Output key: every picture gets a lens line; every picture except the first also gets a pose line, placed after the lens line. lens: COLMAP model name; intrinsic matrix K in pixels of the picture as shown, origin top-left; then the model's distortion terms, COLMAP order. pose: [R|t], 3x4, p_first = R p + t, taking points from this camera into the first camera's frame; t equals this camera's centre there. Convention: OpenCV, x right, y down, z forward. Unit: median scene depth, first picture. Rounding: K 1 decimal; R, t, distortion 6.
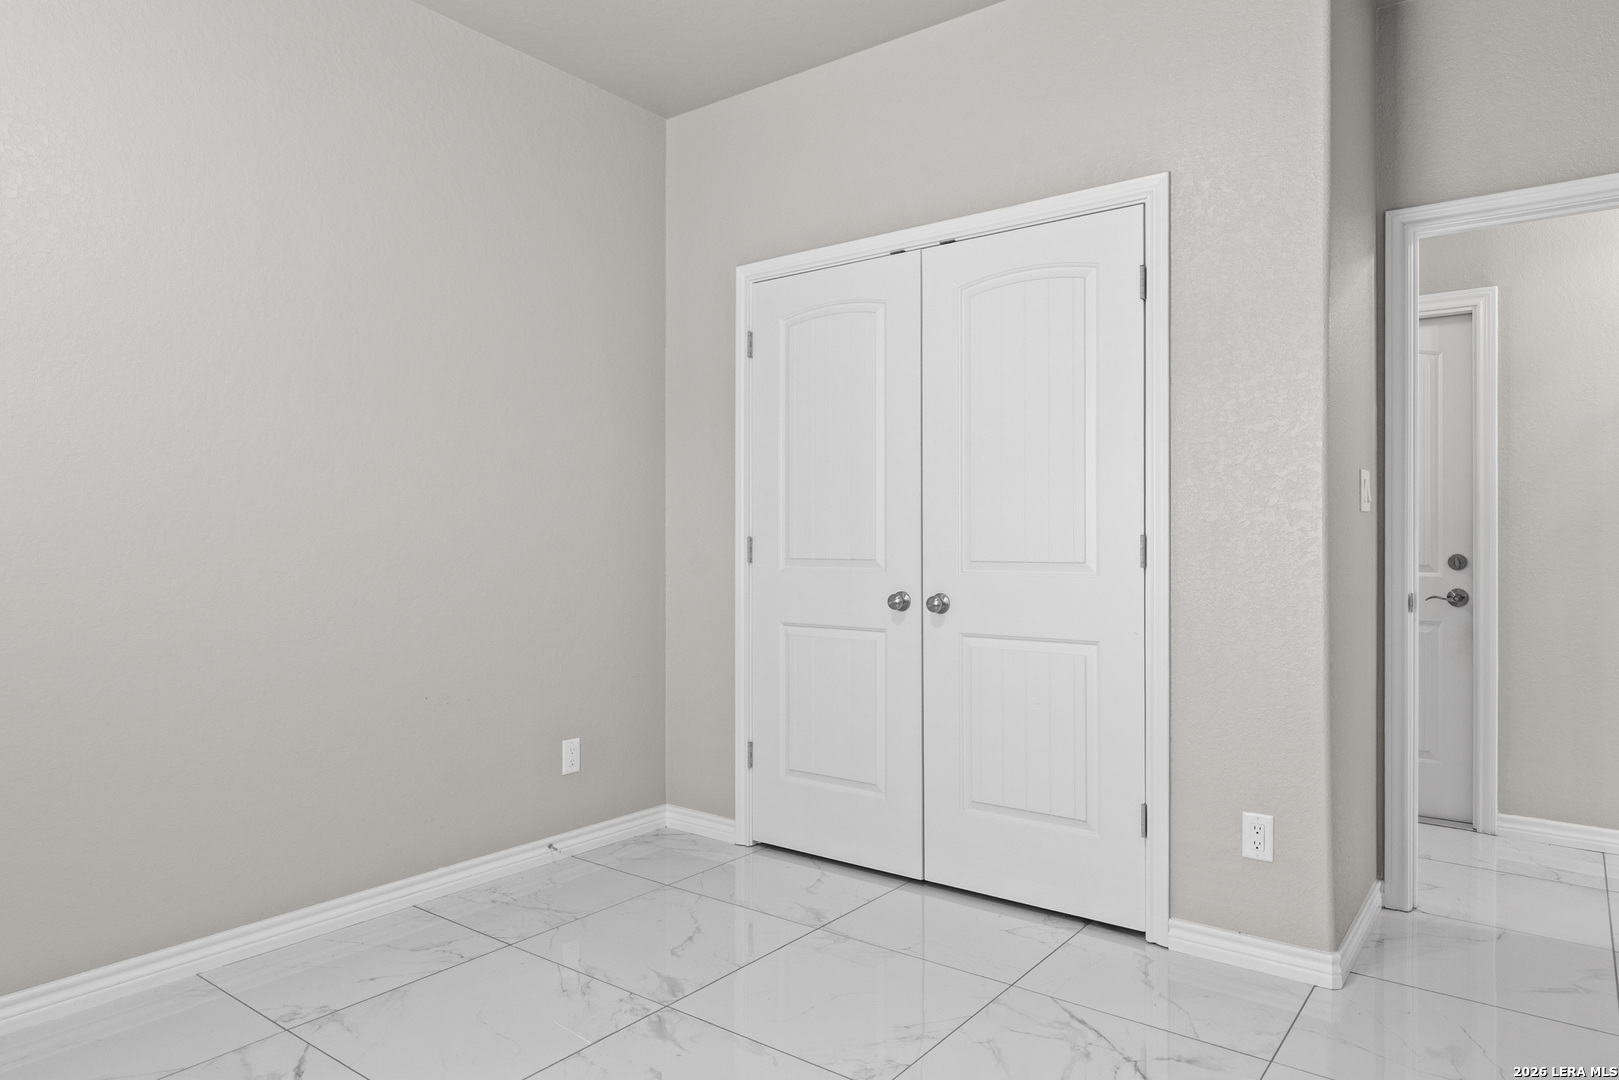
lens RADIAL K [[1012.2, 0, 805.4], [0, 1012.2, 545.2], [0, 0, 1]] dist [-0.000534, -0.000700]
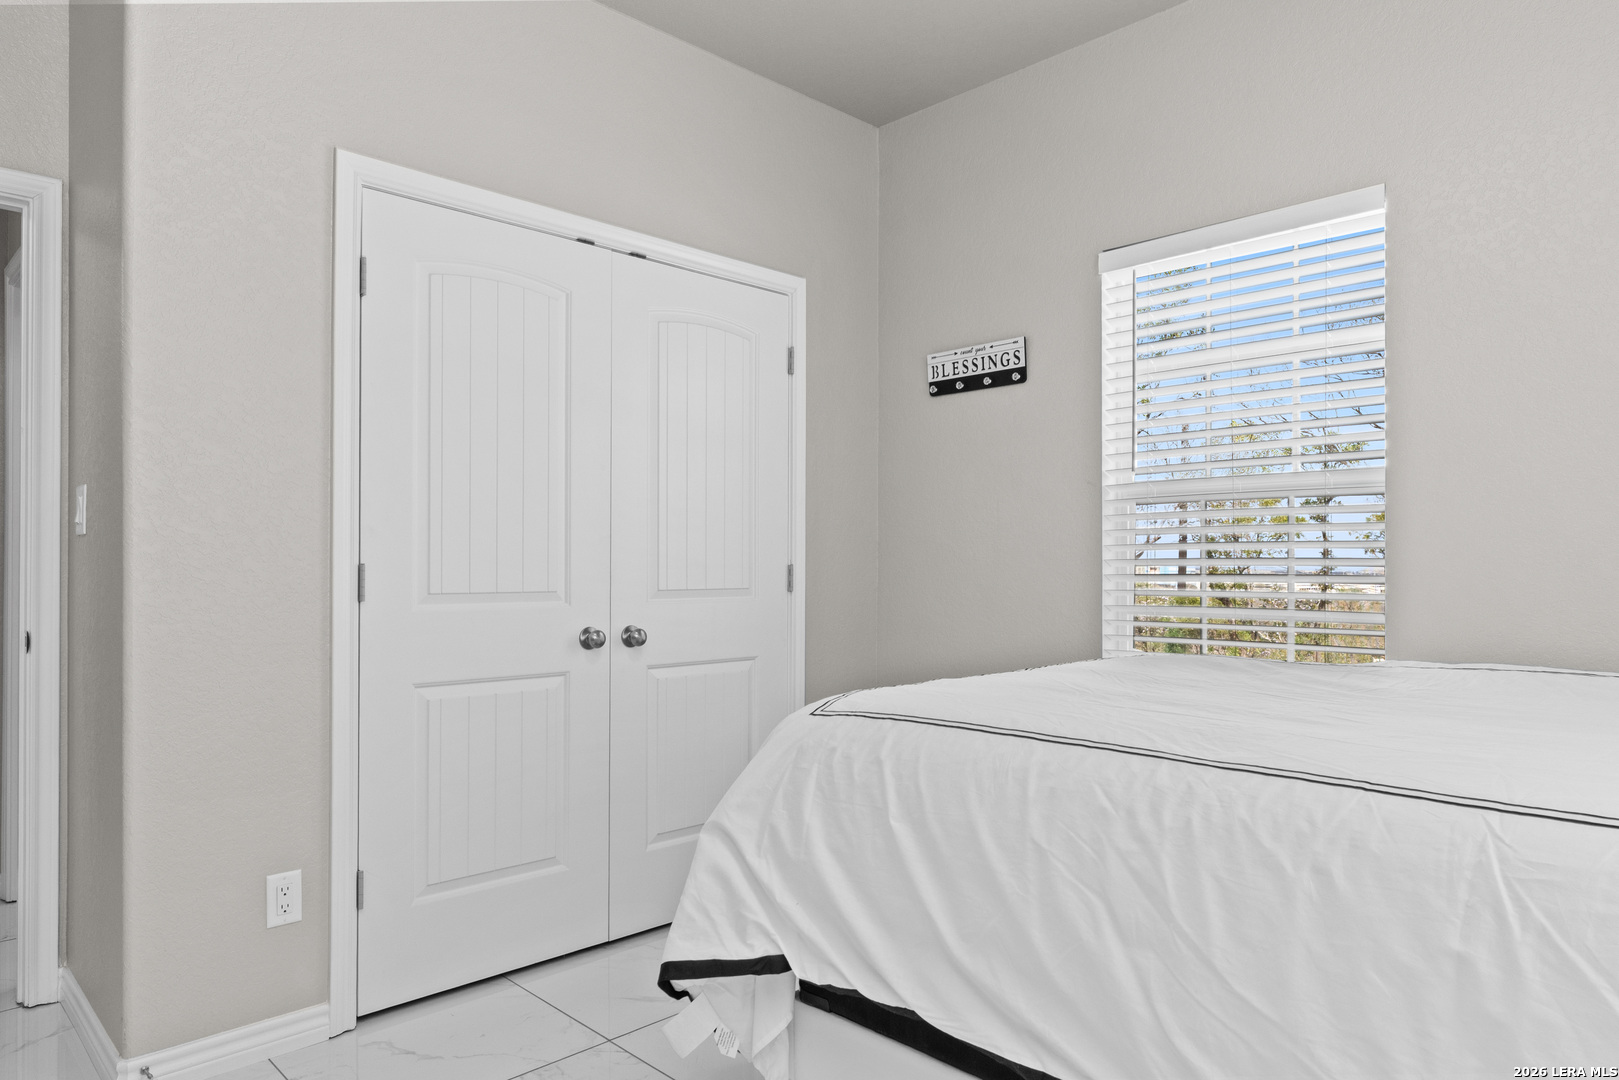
lens RADIAL K [[996.5, 0, 804.4], [0, 996.5, 571.1], [0, 0, 1]] dist [-0.000816, -0.000104]
pose [[0.133513, 0.001434, 0.991046, -0.739604], [0.005547, 0.999982, -0.002194, -0.000488], [-0.991032, 0.005790, 0.133503, 0.691742]]
